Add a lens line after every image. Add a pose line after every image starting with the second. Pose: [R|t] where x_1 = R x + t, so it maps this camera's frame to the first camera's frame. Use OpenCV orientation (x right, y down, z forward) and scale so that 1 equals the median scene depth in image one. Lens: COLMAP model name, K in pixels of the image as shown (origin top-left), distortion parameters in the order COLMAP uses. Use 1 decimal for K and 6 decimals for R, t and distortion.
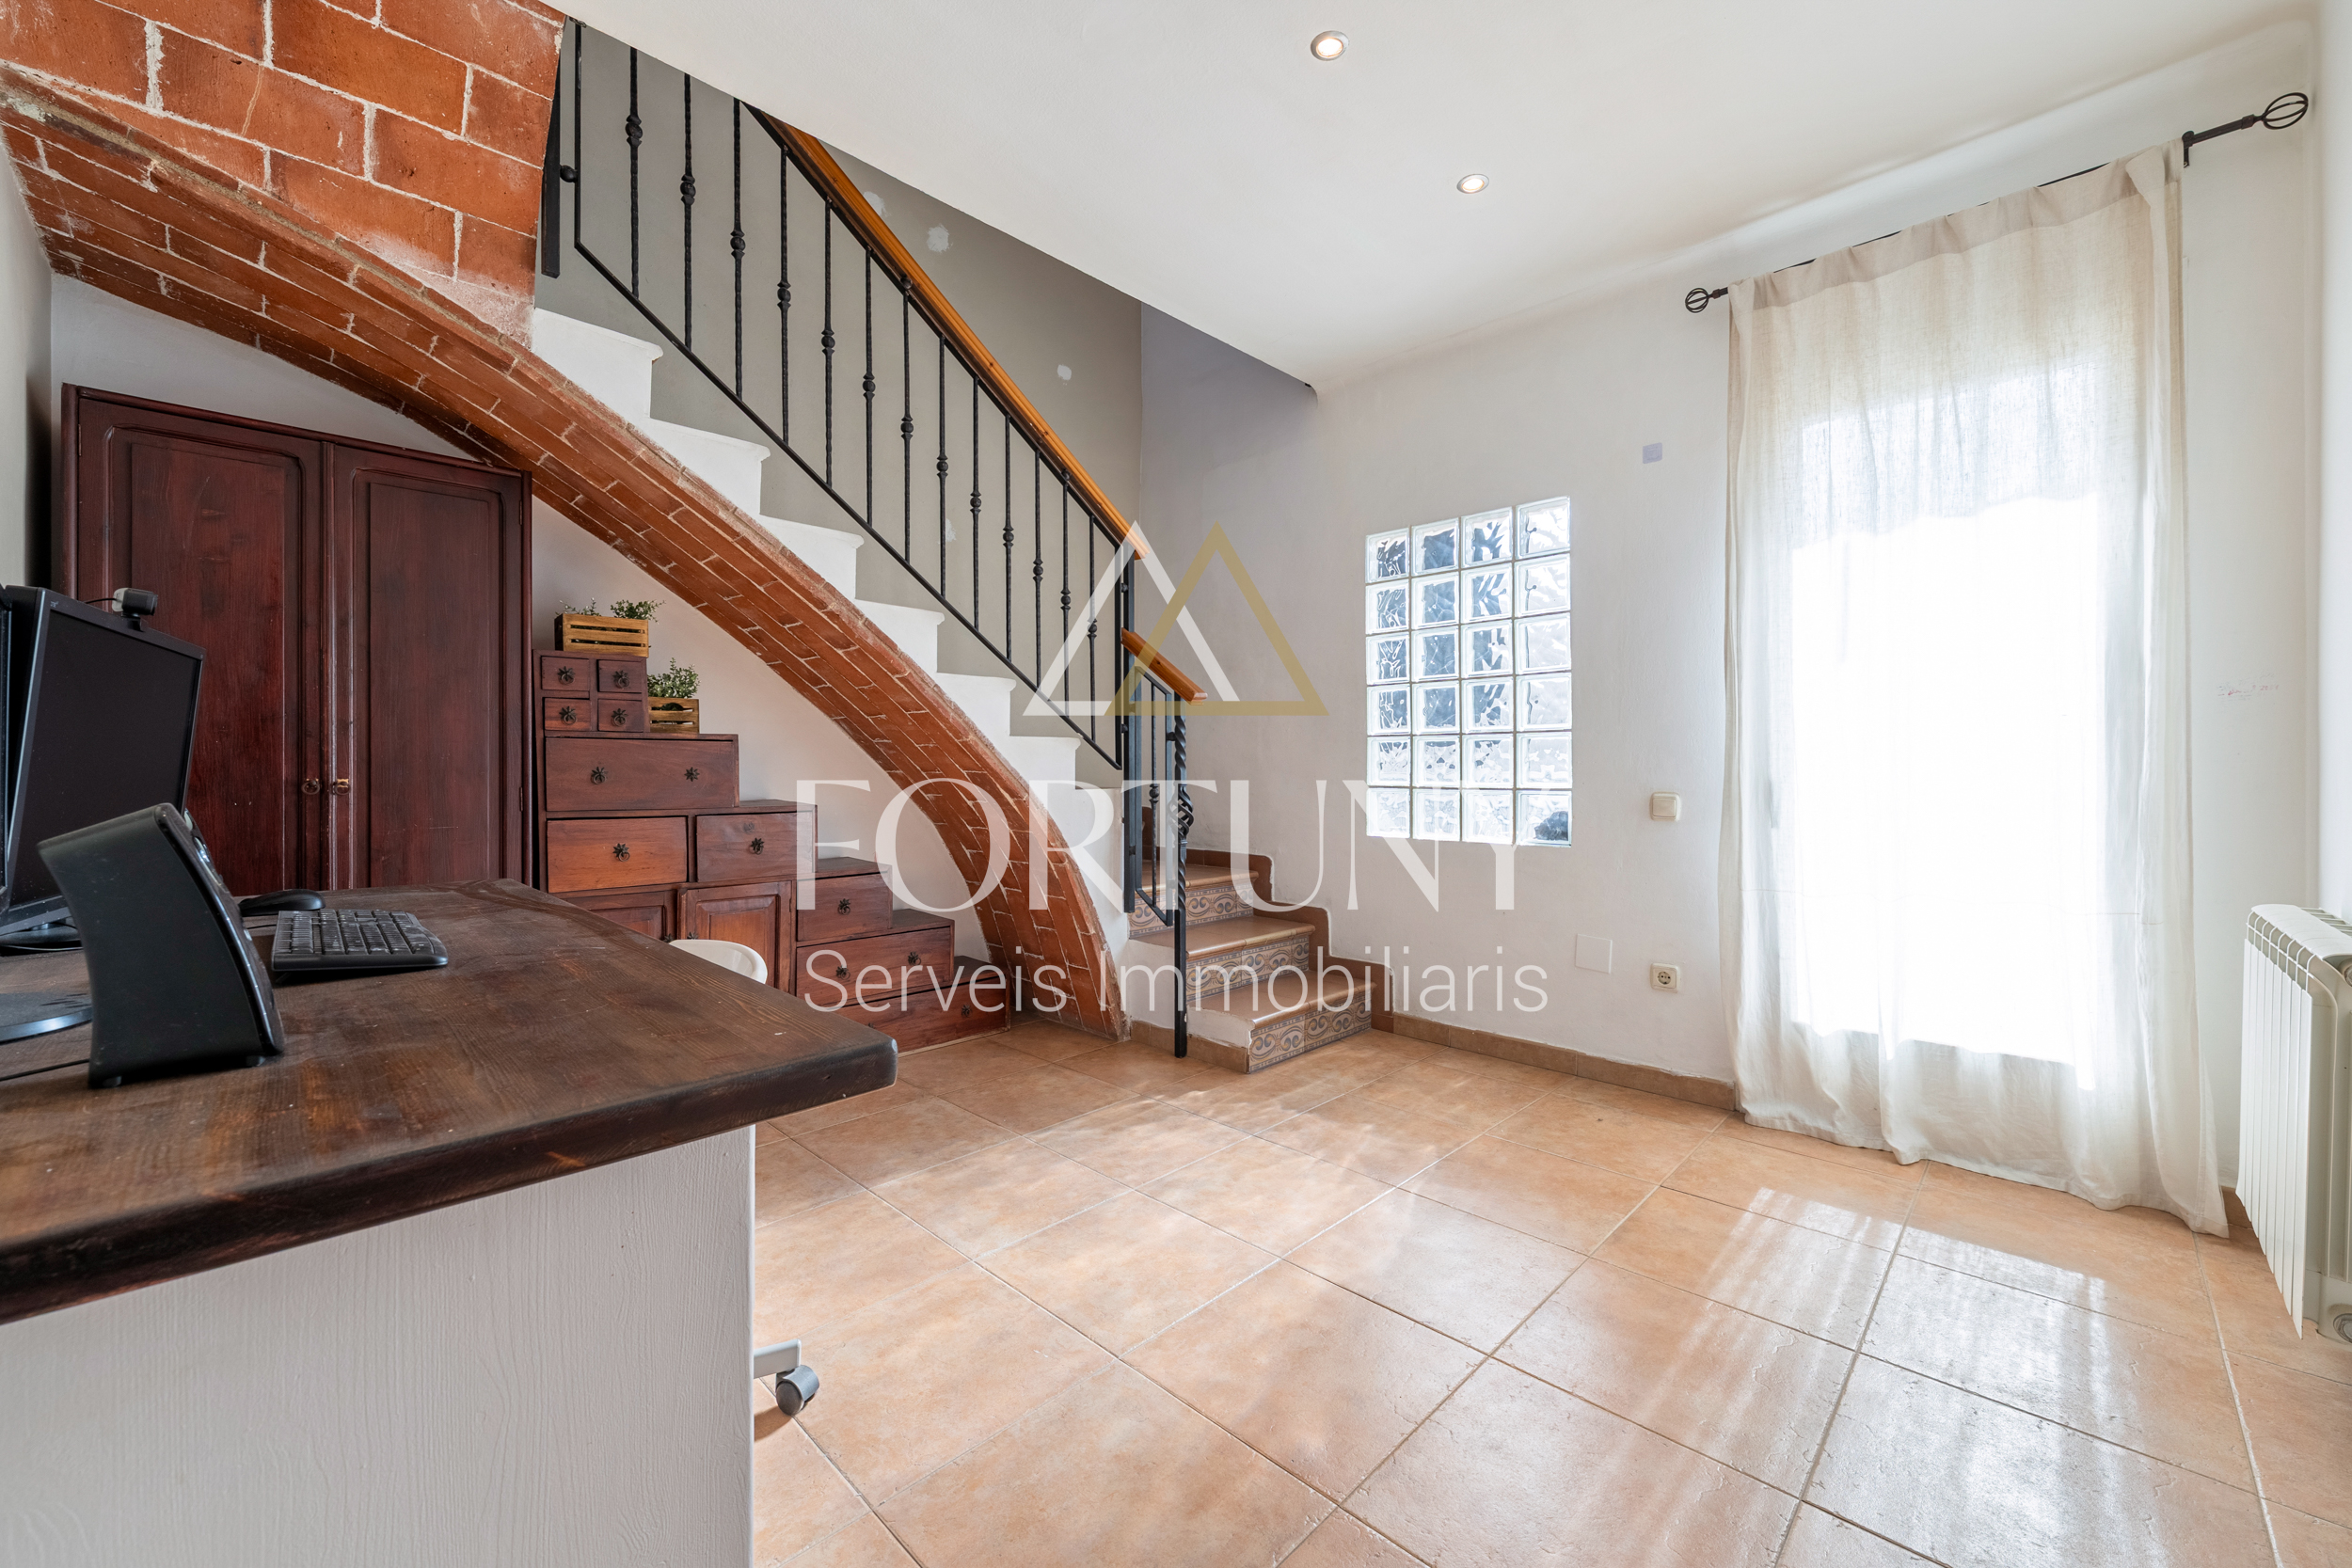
lens RADIAL K [[909.2, 0, 1174.9], [0, 909.2, 773.3], [0, 0, 1]] dist [0.000023, -0.000110]
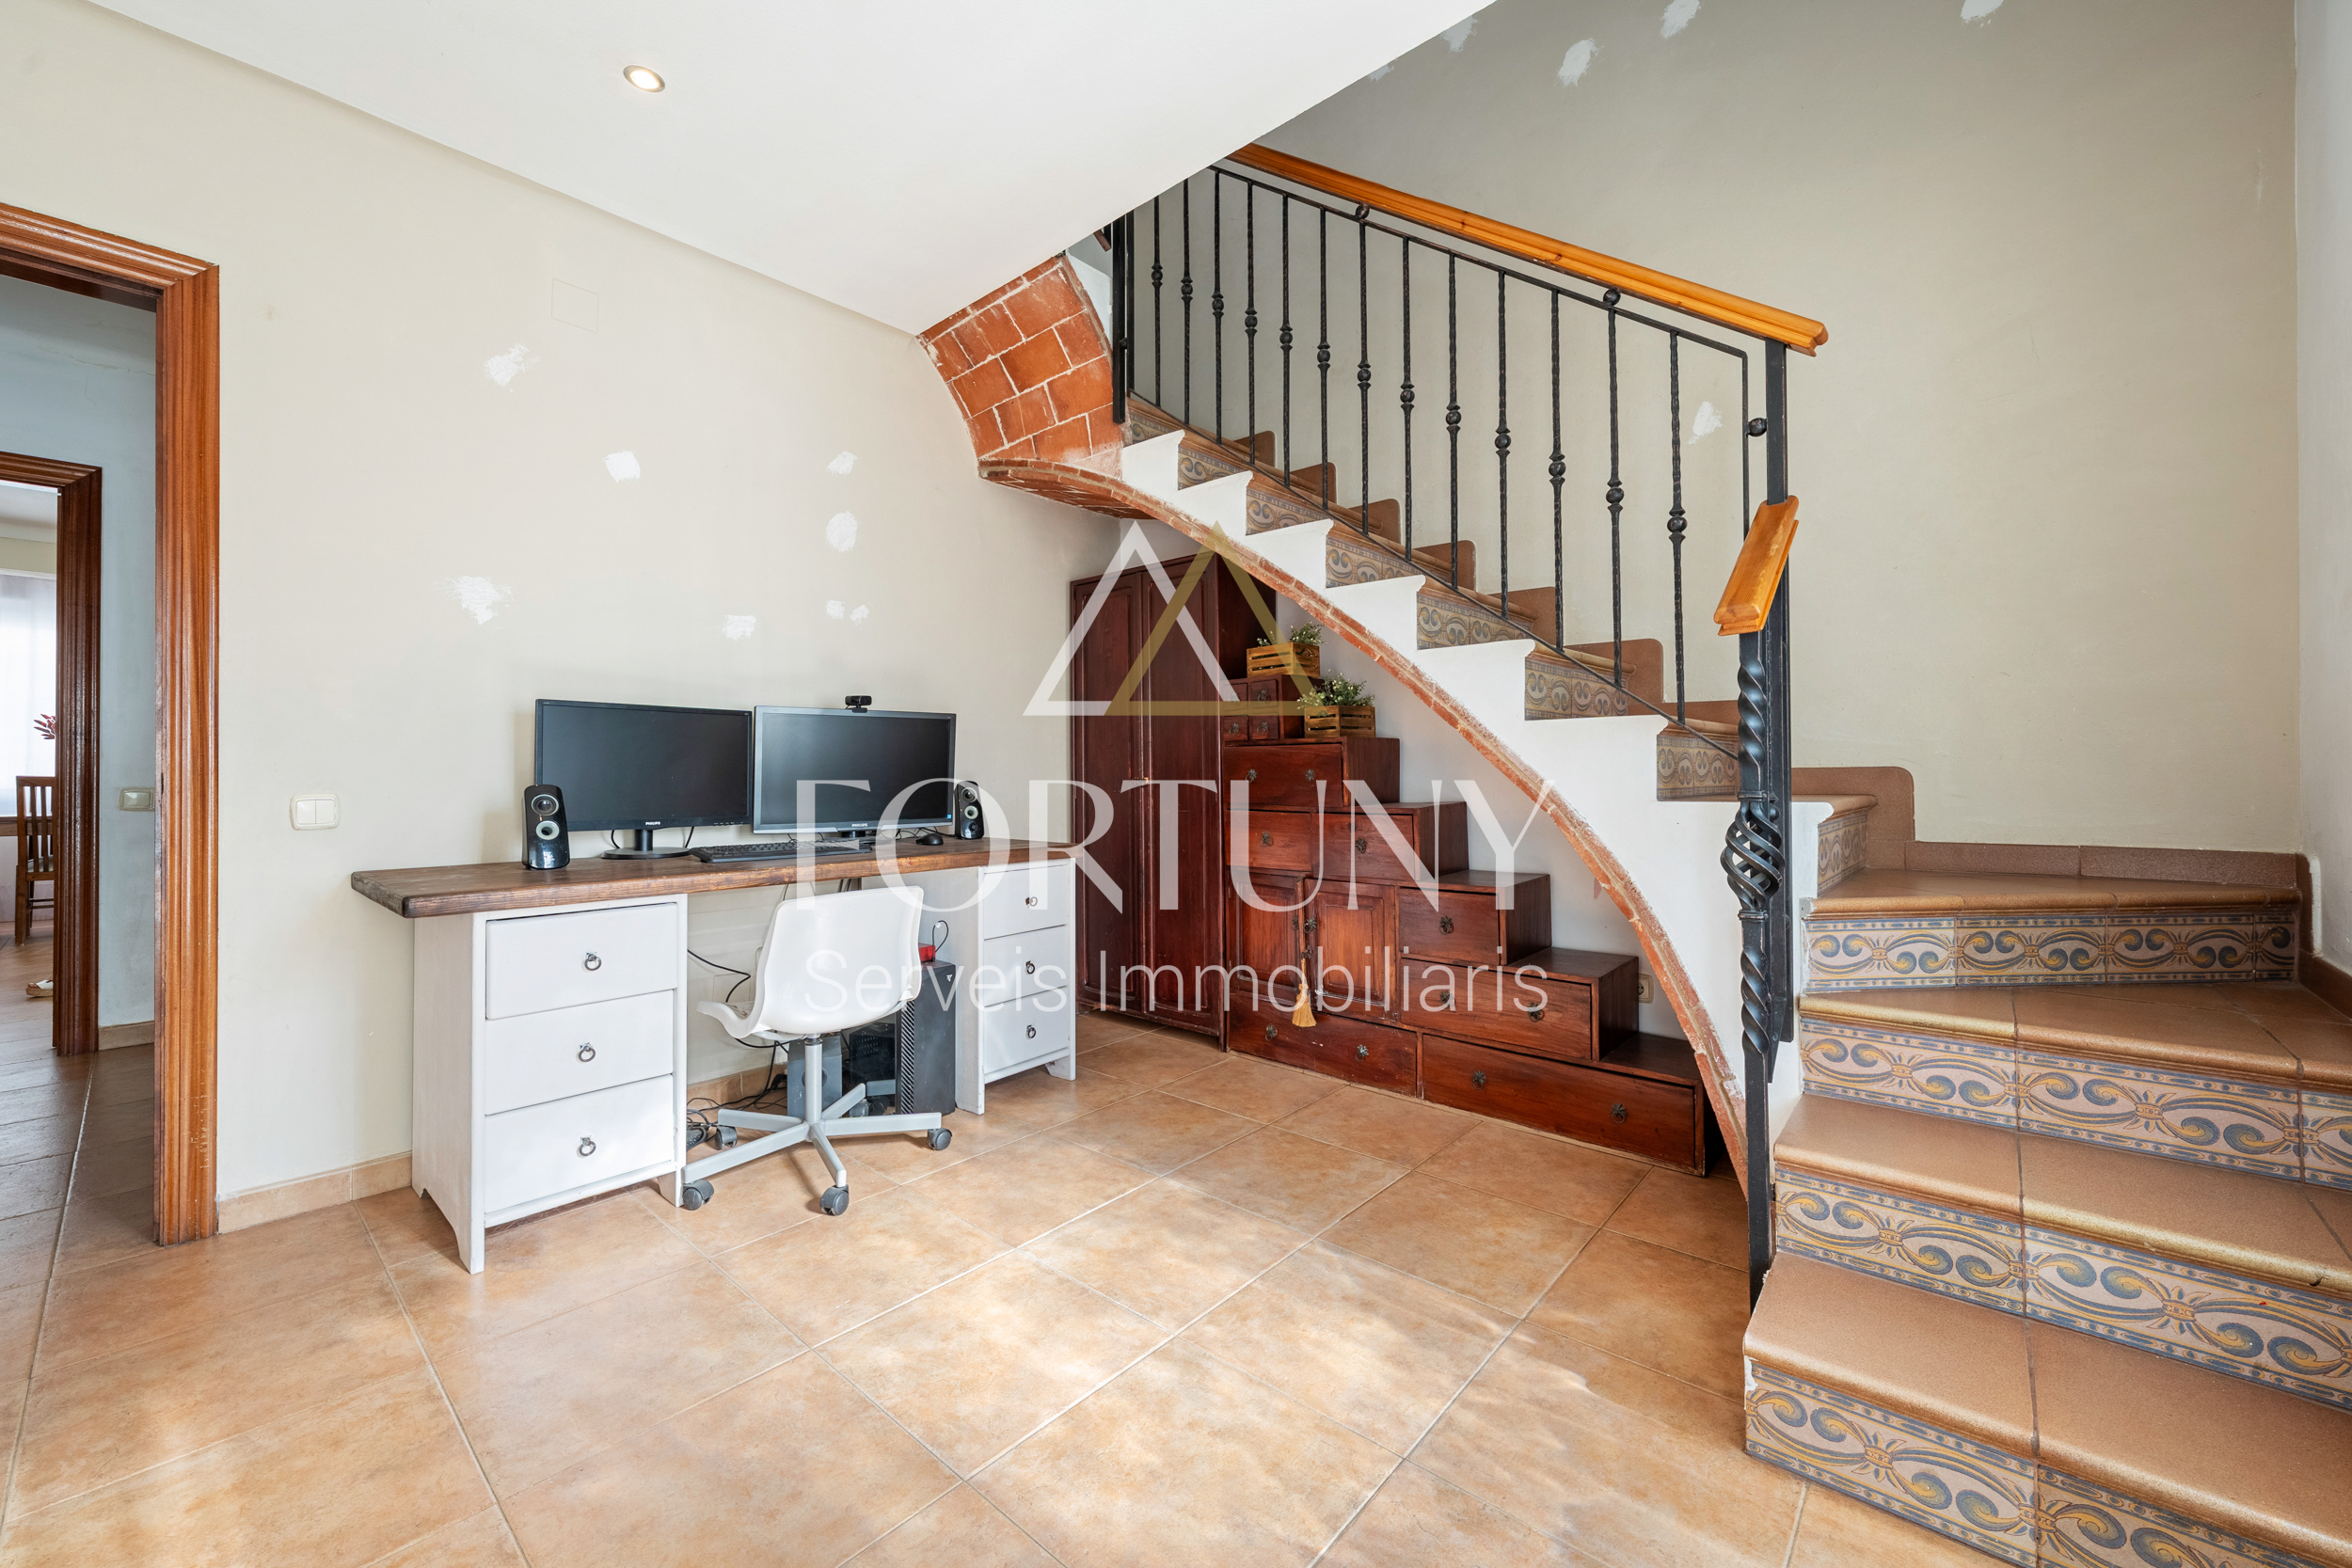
lens RADIAL K [[909.2, 0, 1174.9], [0, 909.2, 773.3], [0, 0, 1]] dist [0.000023, -0.000110]
pose [[0.056052, 0.001283, -0.998427, 0.596132], [0.002125, 0.999997, 0.001404, -0.002898], [0.998426, -0.002201, 0.056049, 0.819498]]
